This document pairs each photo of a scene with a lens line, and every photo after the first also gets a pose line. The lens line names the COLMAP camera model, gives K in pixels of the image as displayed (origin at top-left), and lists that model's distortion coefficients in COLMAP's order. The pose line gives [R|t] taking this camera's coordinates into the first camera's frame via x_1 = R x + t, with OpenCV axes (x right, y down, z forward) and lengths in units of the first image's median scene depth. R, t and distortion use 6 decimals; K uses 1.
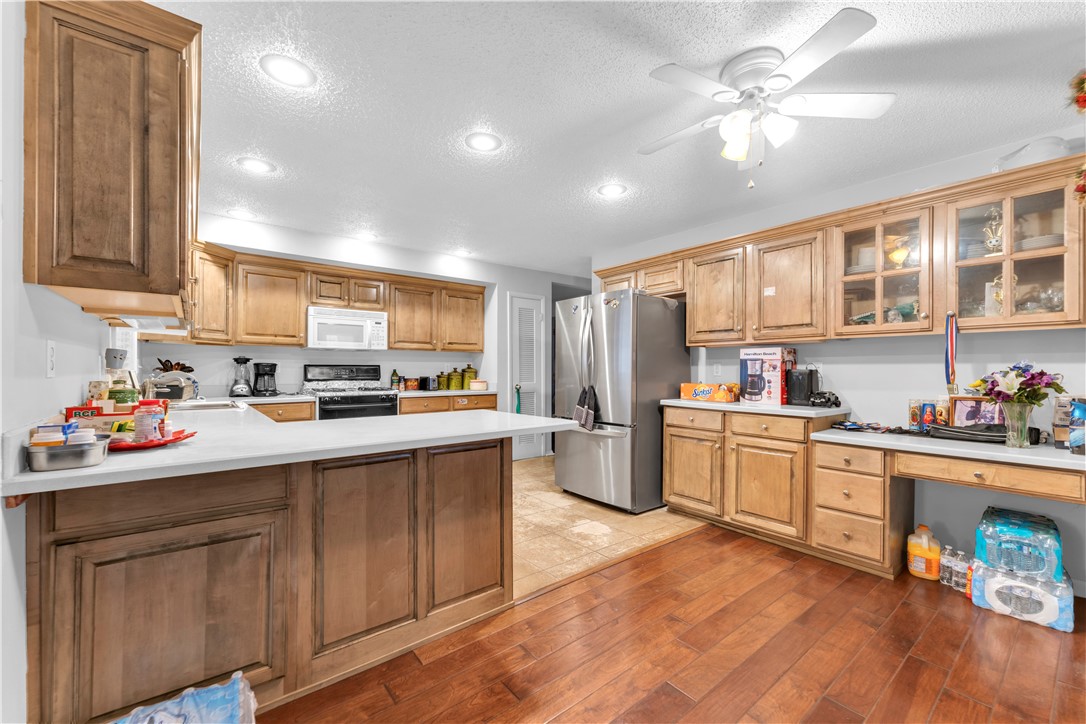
lens RADIAL K [[435.9, 0, 540.9], [0, 435.9, 366.4], [0, 0, 1]] dist [-0.000127, 0.000080]
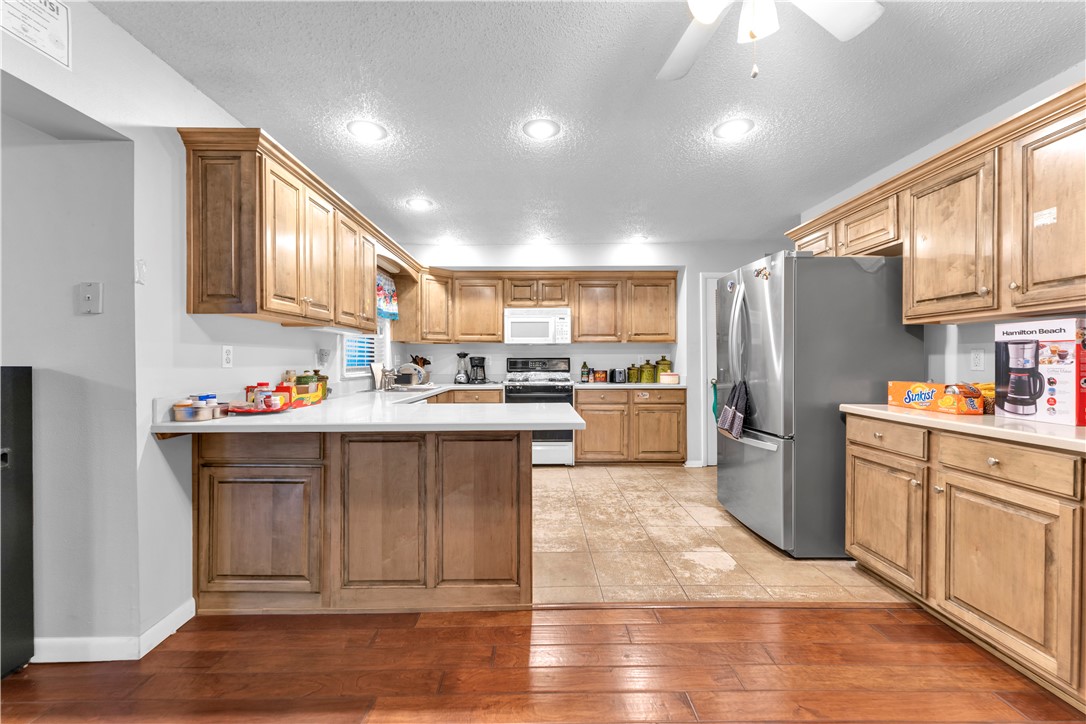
lens RADIAL K [[437.1, 0, 540.0], [0, 437.1, 359.9], [0, 0, 1]] dist [0.001028, 0.000081]
pose [[0.788523, -0.006426, -0.614971, 0.330827], [0.008385, 0.999965, 0.000303, 0.002078], [0.614948, -0.005396, 0.788549, 0.157758]]
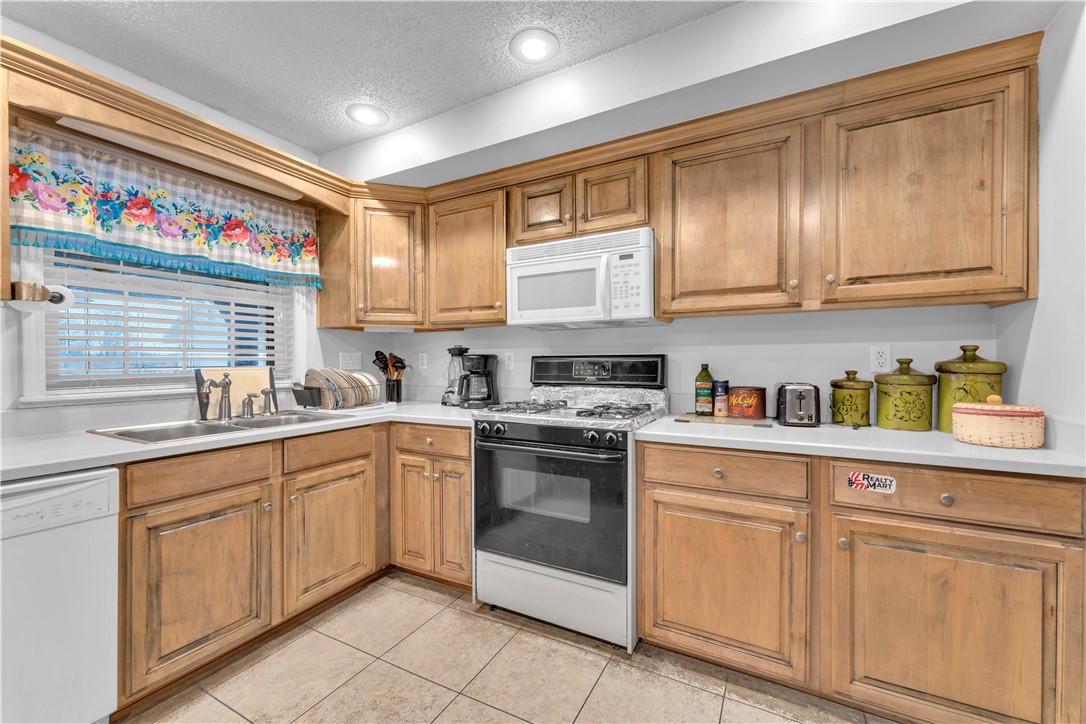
lens RADIAL K [[435.9, 0, 540.9], [0, 435.9, 366.4], [0, 0, 1]] dist [-0.000127, 0.000080]
pose [[0.394503, 0.004986, -0.918881, -0.016844], [0.010201, 0.999900, 0.009805, 0.004776], [0.918838, -0.013242, 0.394412, 1.014338]]
